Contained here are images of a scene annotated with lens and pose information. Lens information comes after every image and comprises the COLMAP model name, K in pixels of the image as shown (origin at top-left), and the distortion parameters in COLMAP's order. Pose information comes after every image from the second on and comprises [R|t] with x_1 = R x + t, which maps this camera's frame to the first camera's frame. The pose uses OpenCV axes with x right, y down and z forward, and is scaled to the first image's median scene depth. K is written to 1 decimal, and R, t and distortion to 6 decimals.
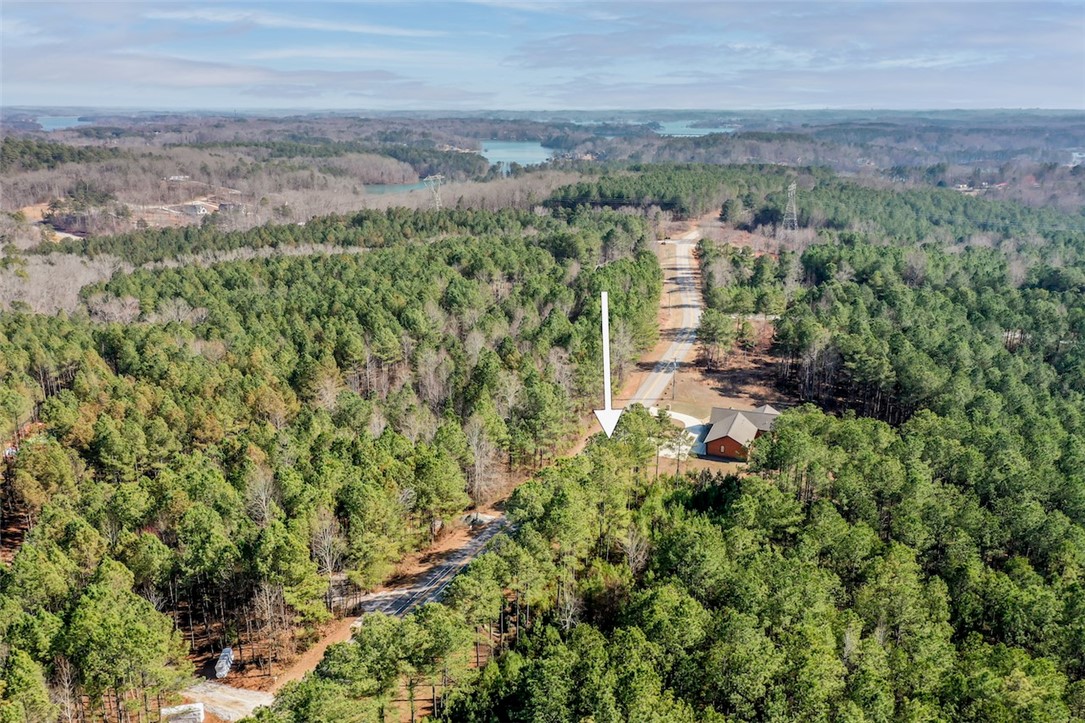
lens RADIAL K [[908.6, 0, 542.5], [0, 908.6, 361.5], [0, 0, 1]] dist [-0.001307, -0.001728]
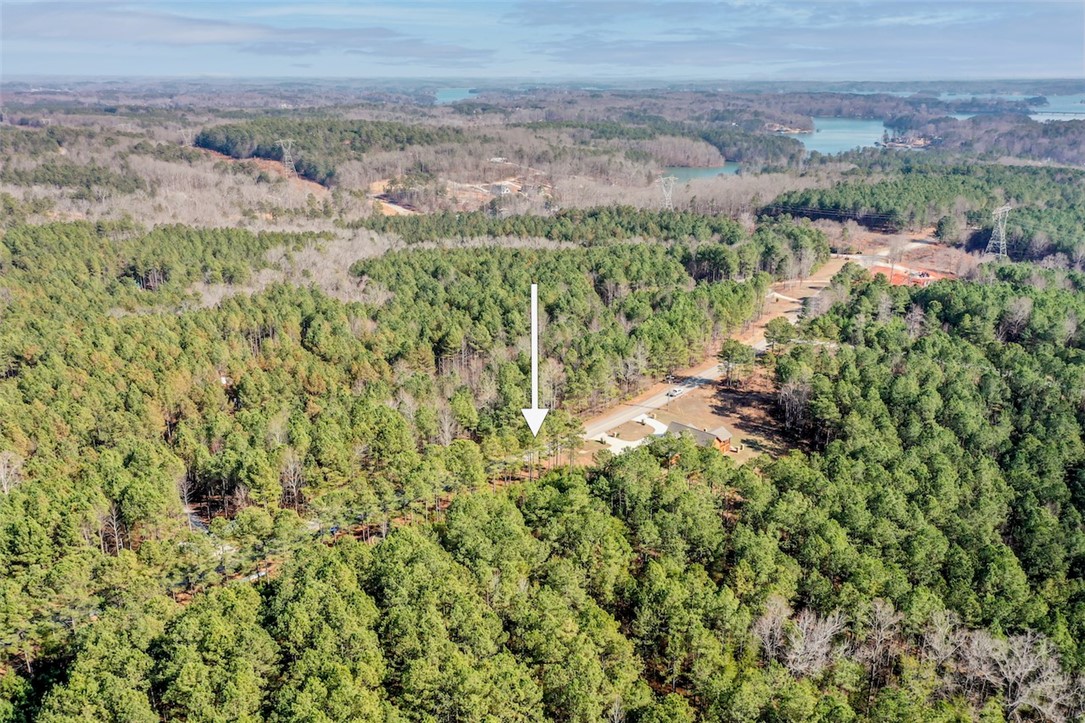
lens RADIAL K [[908.6, 0, 542.5], [0, 908.6, 361.5], [0, 0, 1]] dist [-0.001307, -0.001728]
pose [[0.913191, 0.122497, -0.388687, 0.157781], [-0.105716, 0.992311, 0.064361, -0.029118], [0.393582, -0.017684, 0.919119, -0.065374]]
